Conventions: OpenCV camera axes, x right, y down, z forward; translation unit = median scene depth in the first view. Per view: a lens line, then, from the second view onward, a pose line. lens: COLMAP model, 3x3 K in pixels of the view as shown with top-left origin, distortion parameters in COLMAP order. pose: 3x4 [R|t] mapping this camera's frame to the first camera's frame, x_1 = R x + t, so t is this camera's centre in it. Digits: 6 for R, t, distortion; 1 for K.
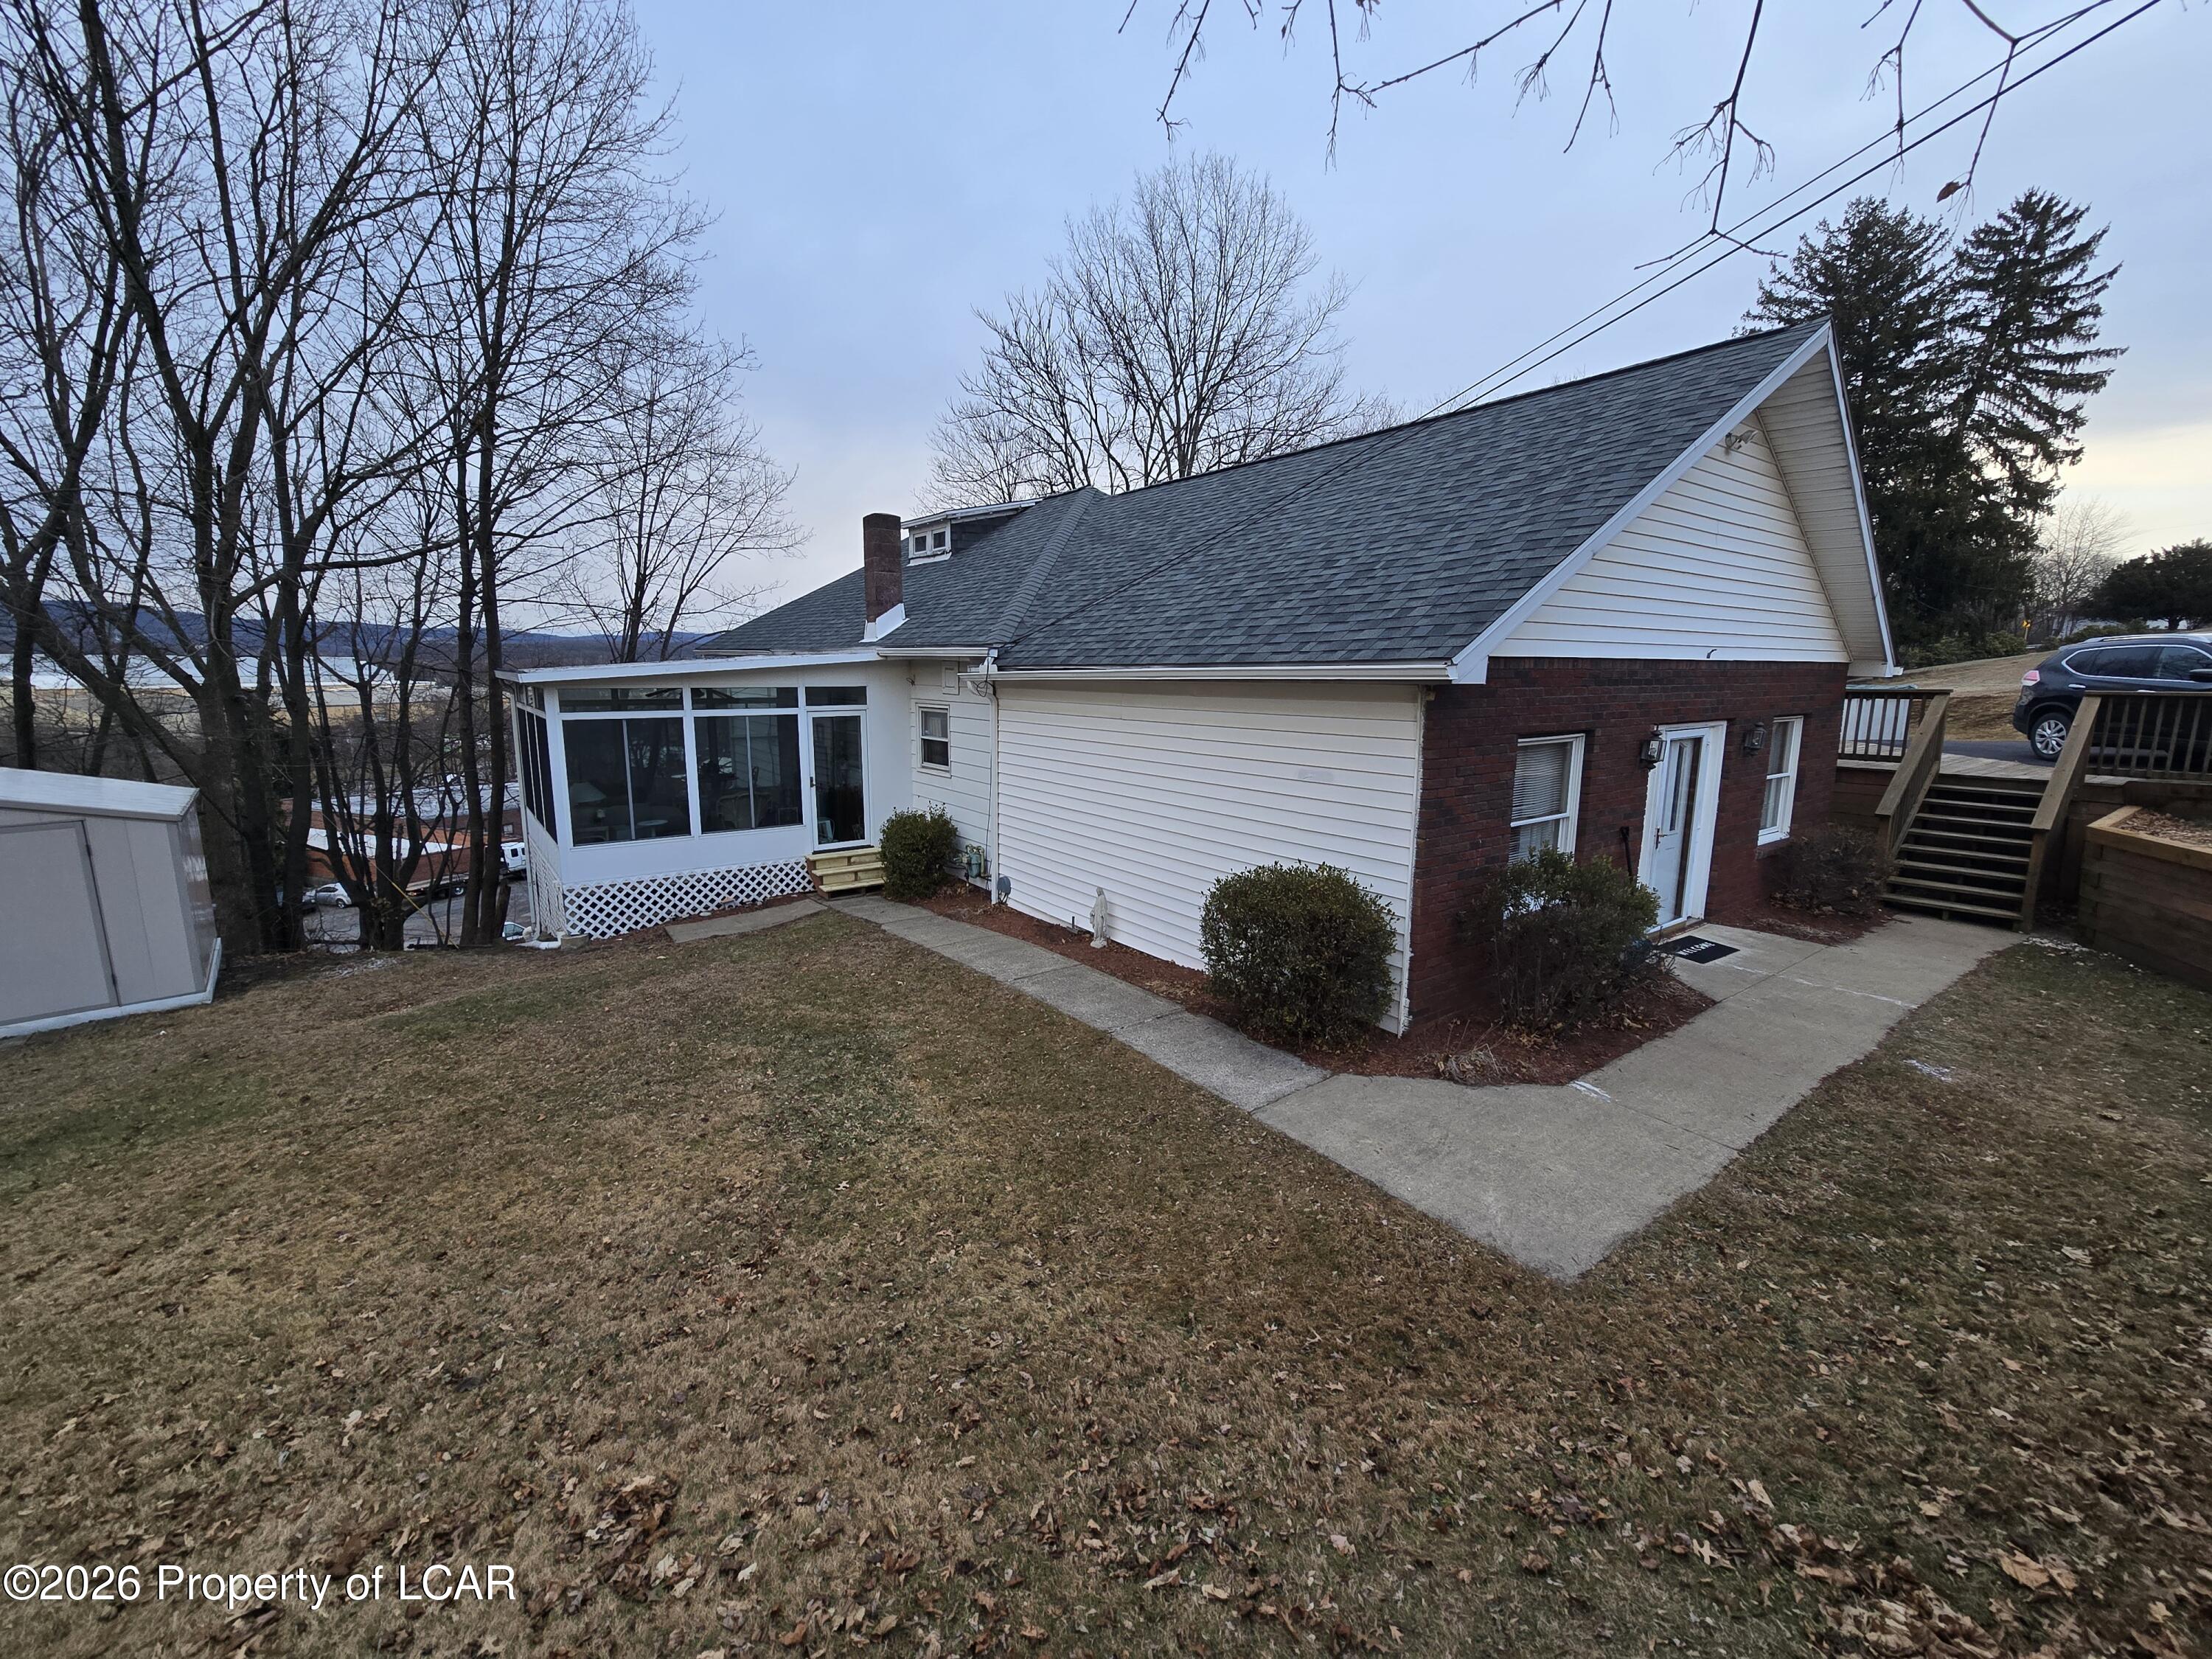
lens RADIAL K [[891.0, 0, 1102.9], [0, 891.0, 809.7], [0, 0, 1]] dist [0.004291, -0.000254]
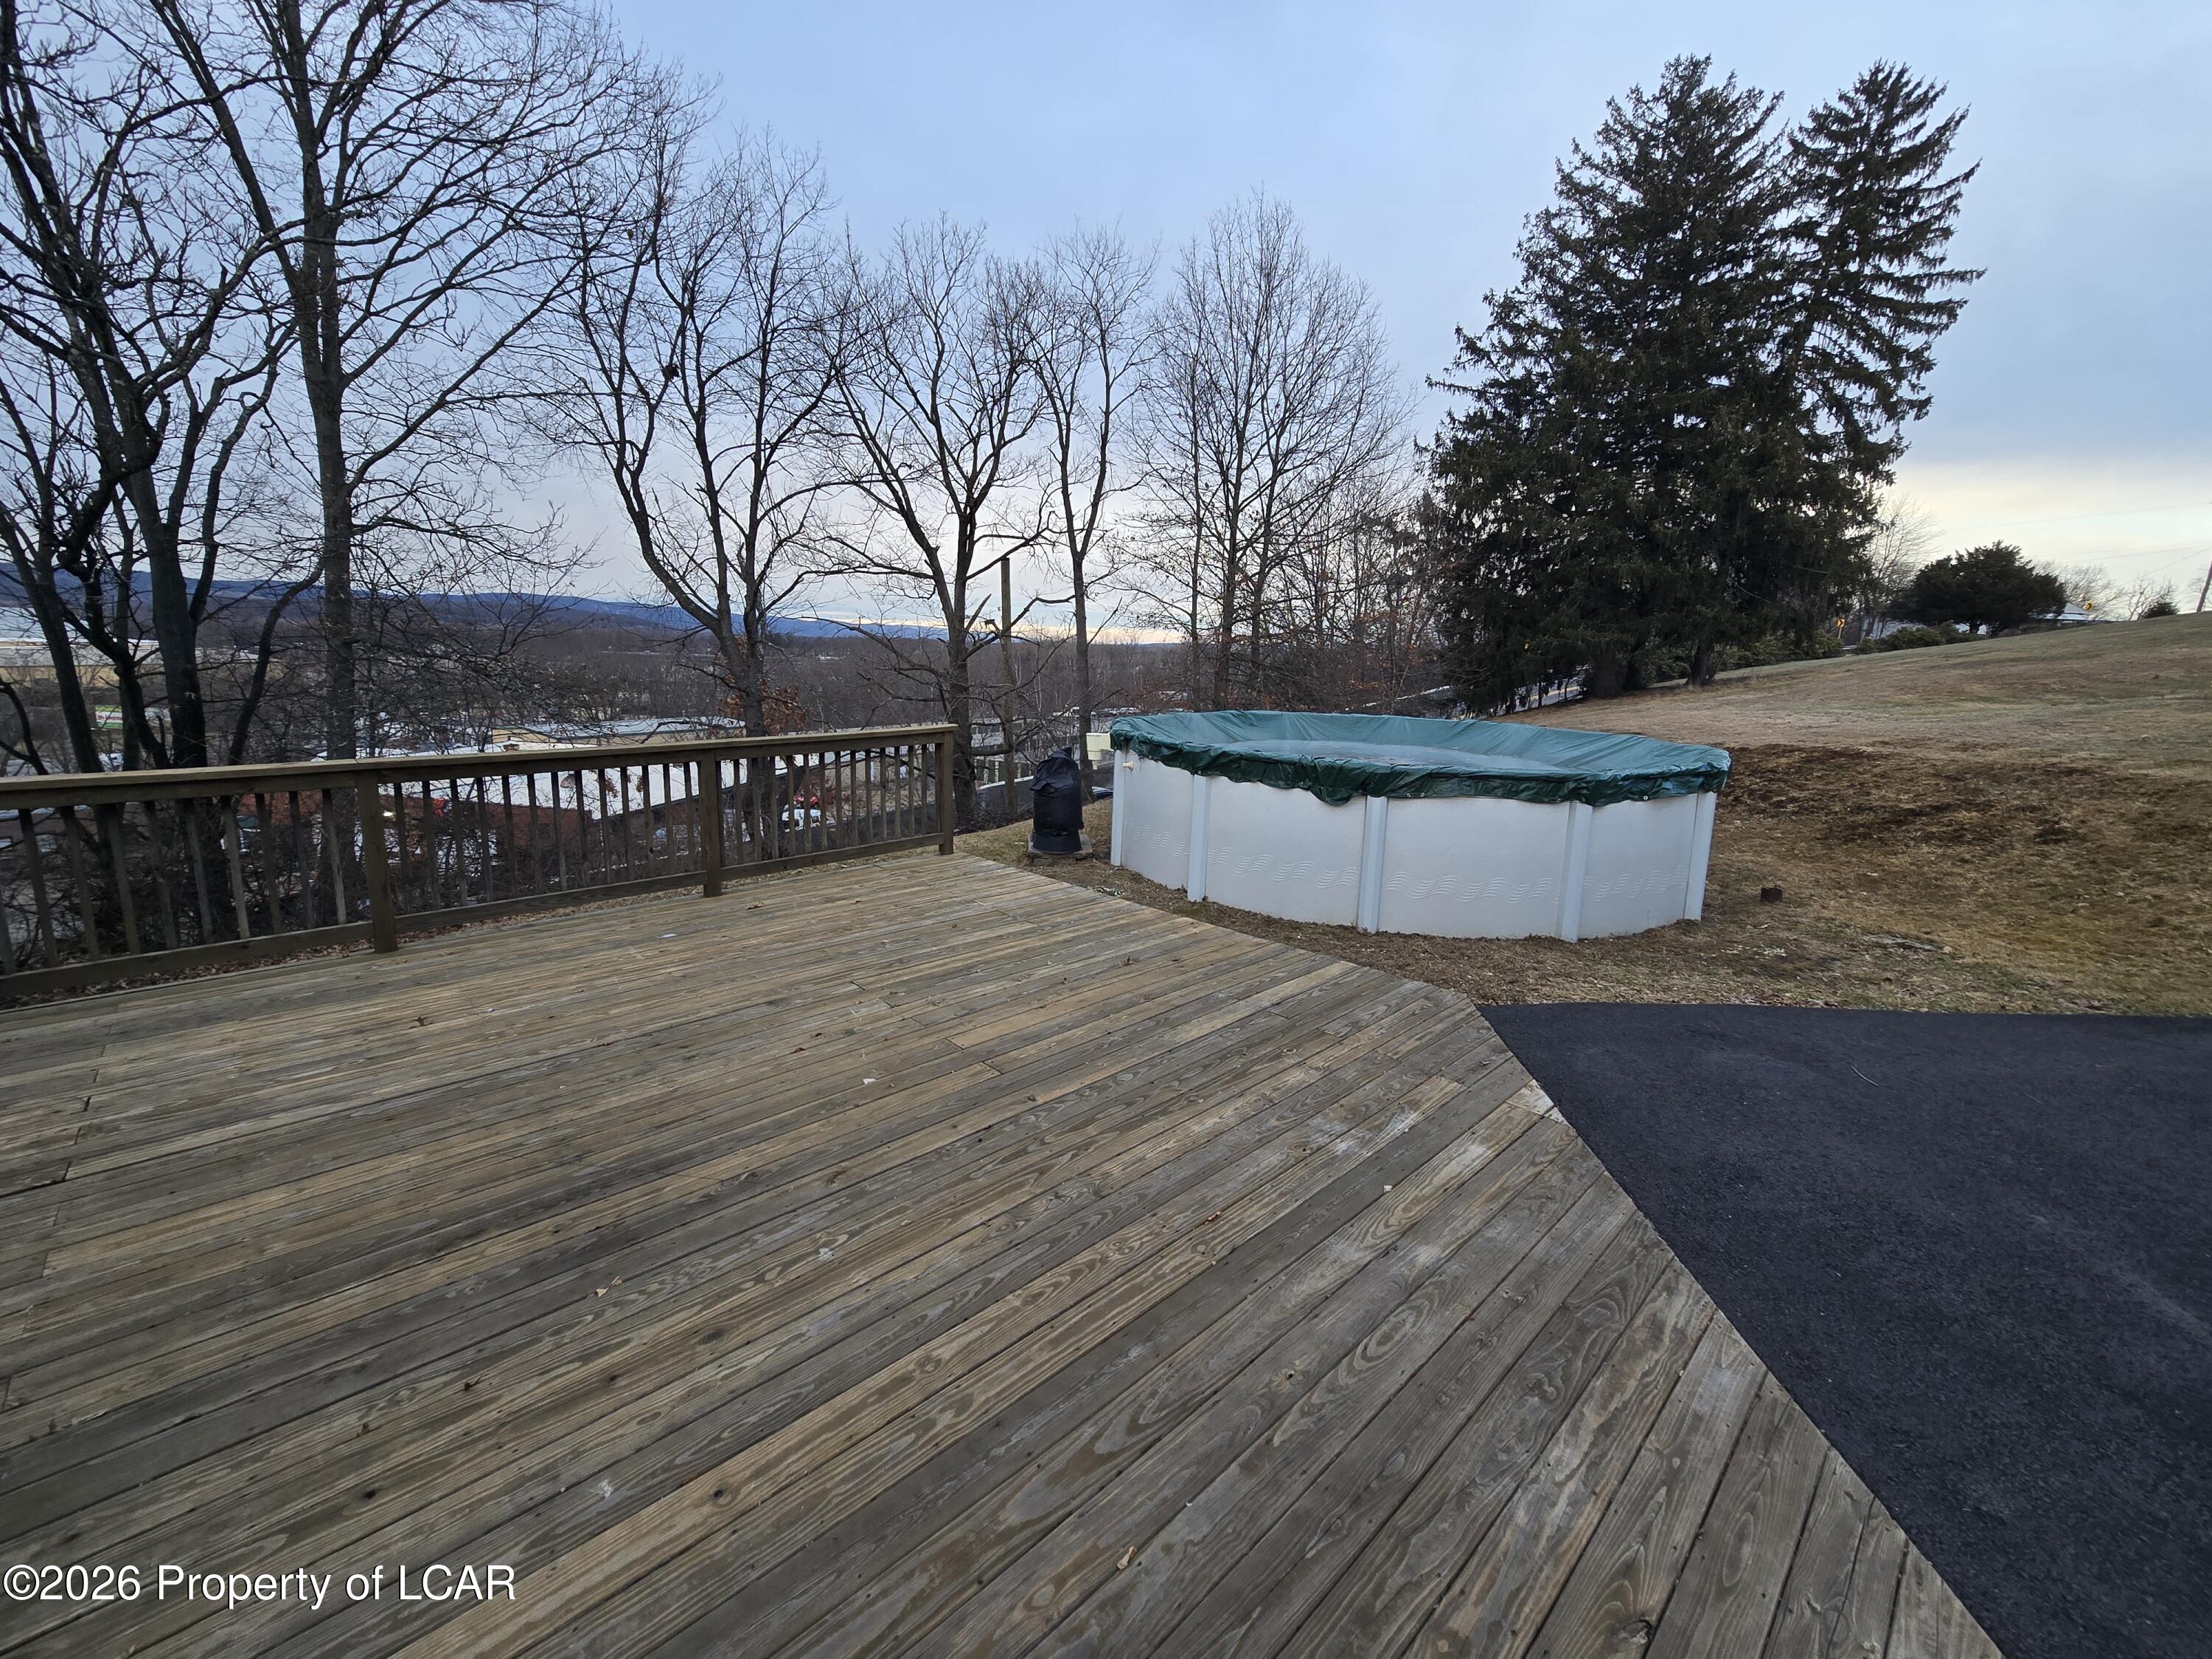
lens RADIAL K [[895.9, 0, 1102.5], [0, 895.9, 812.5], [0, 0, 1]] dist [-0.000258, -0.000143]
pose [[0.992209, 0.001795, 0.124571, 0.986984], [-0.005166, 0.999629, 0.026748, -0.207963], [-0.124477, -0.027183, 0.991850, 1.072770]]
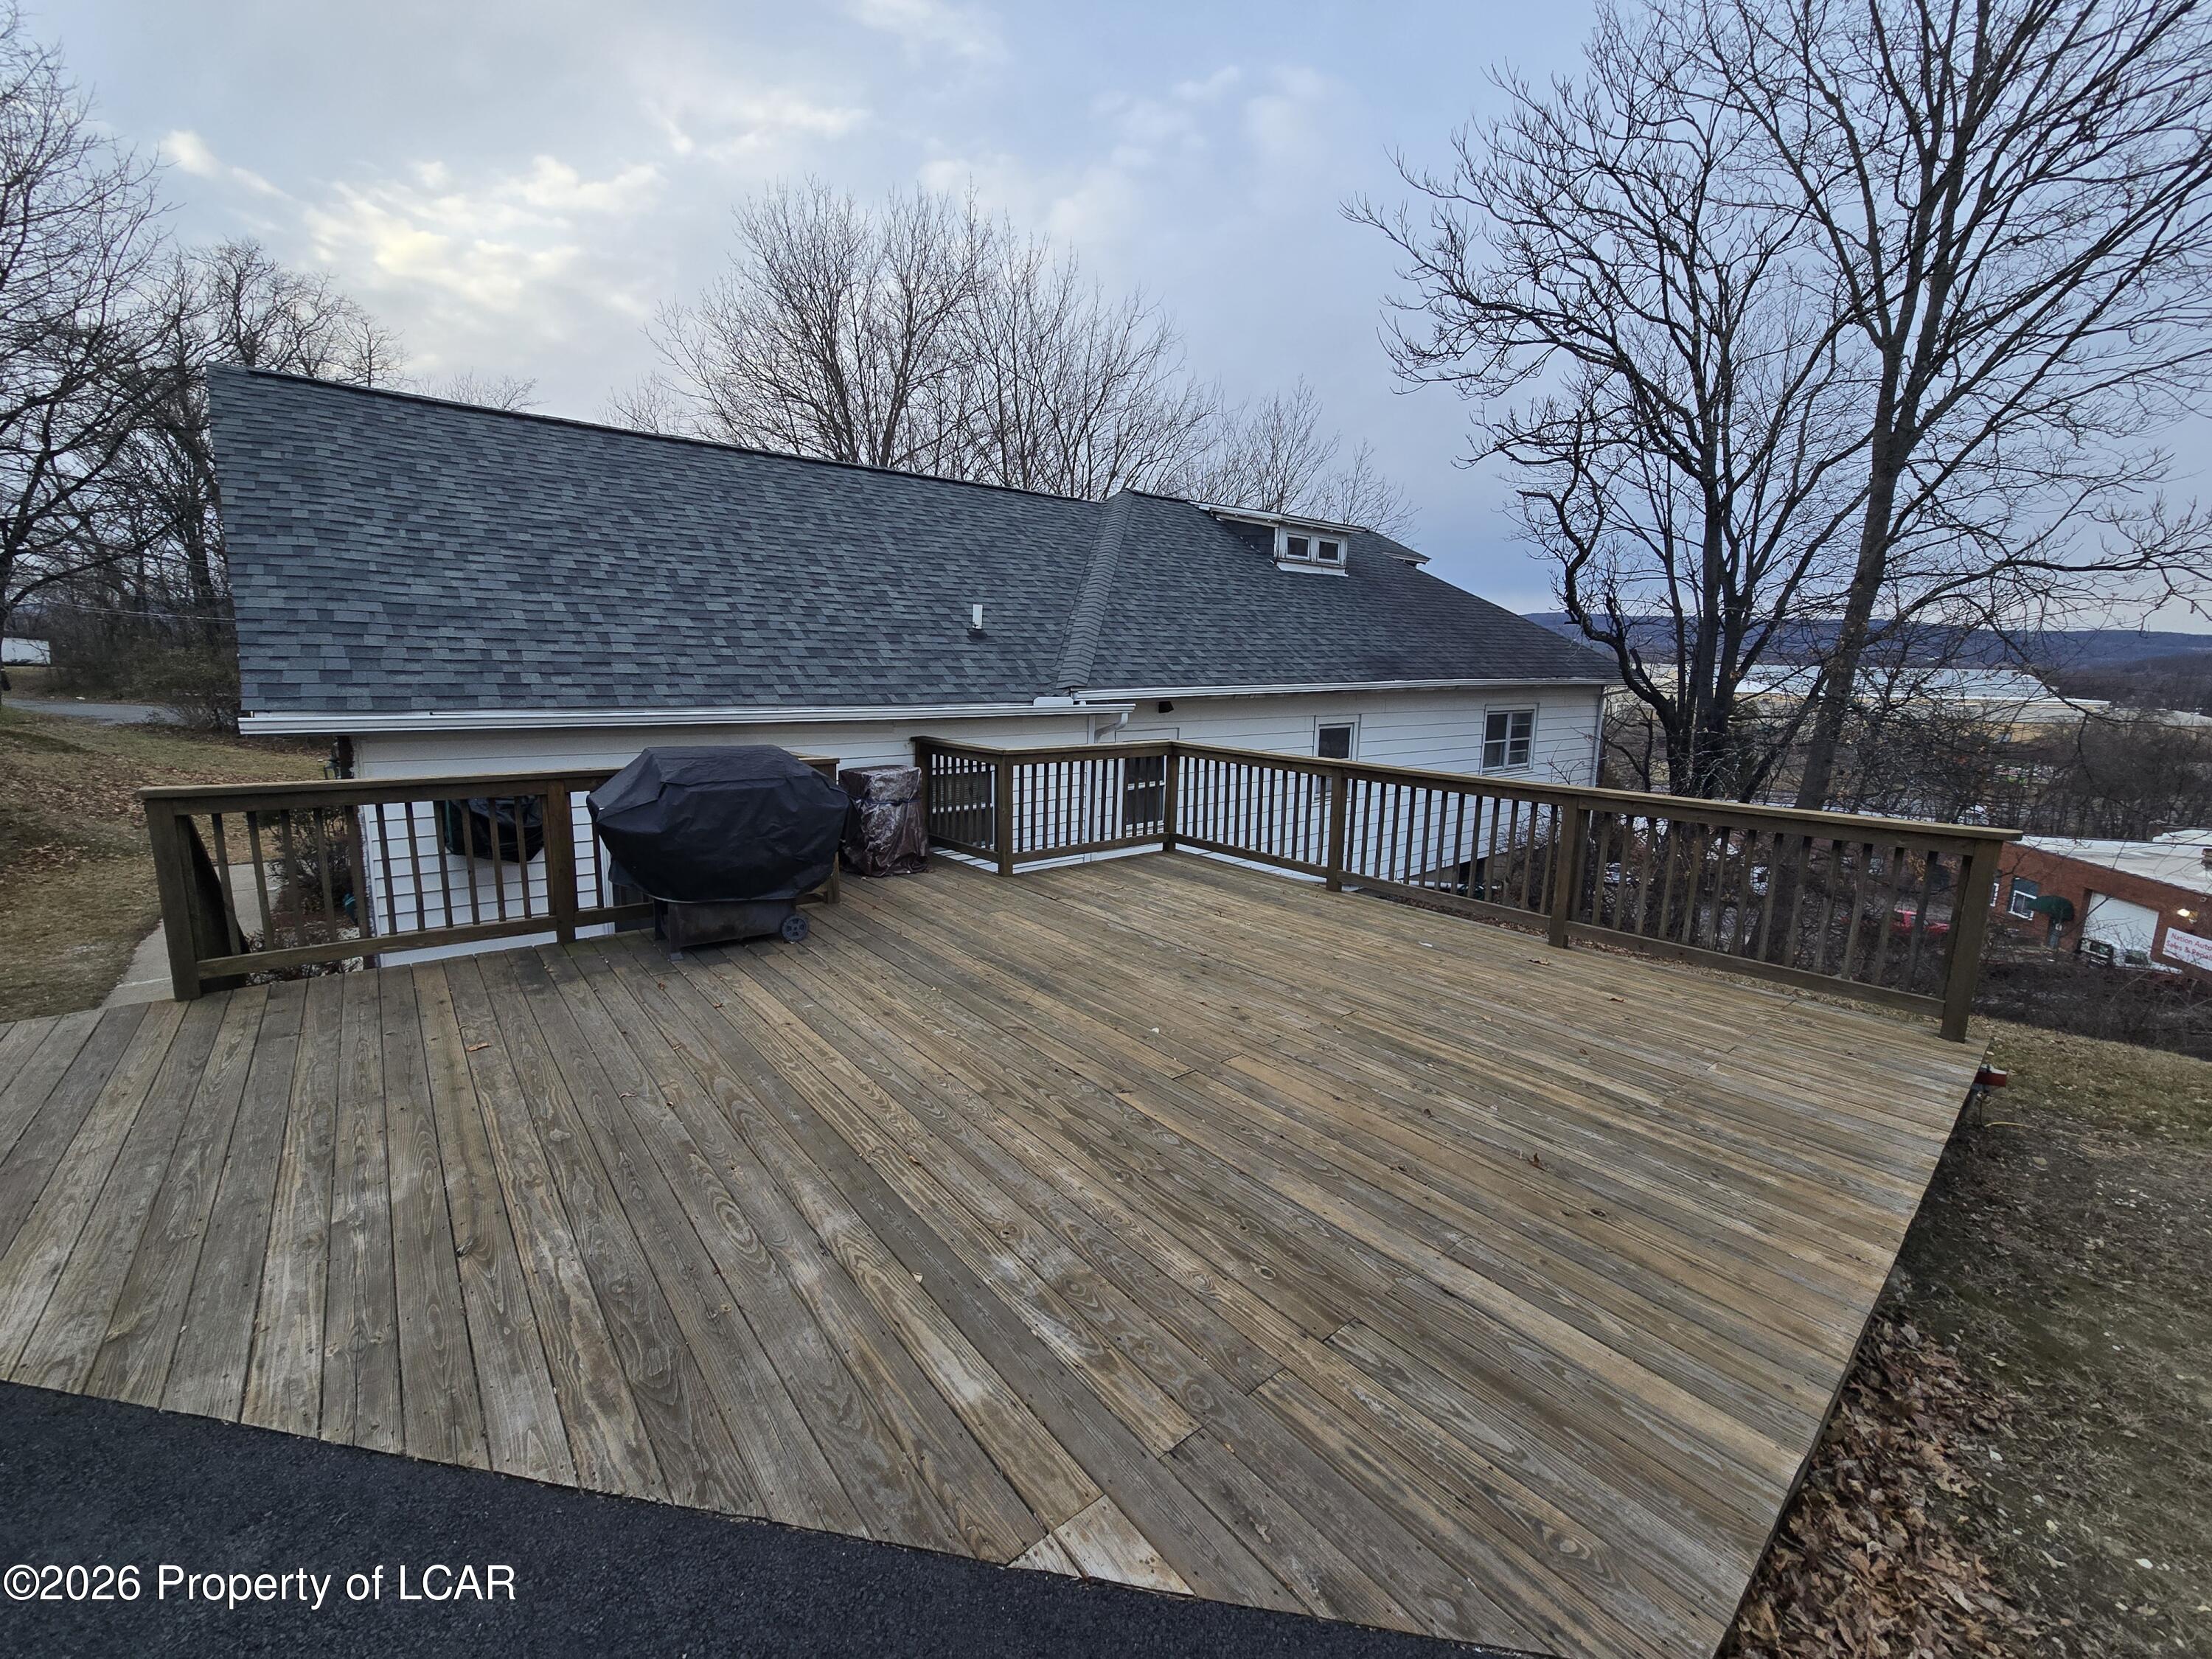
lens RADIAL K [[895.9, 0, 1102.5], [0, 895.9, 812.5], [0, 0, 1]] dist [-0.000258, -0.000143]
pose [[0.055389, 0.167015, -0.984397, 1.457162], [-0.177306, 0.971887, 0.154916, -0.271538], [0.982596, 0.165959, 0.083445, 1.439976]]
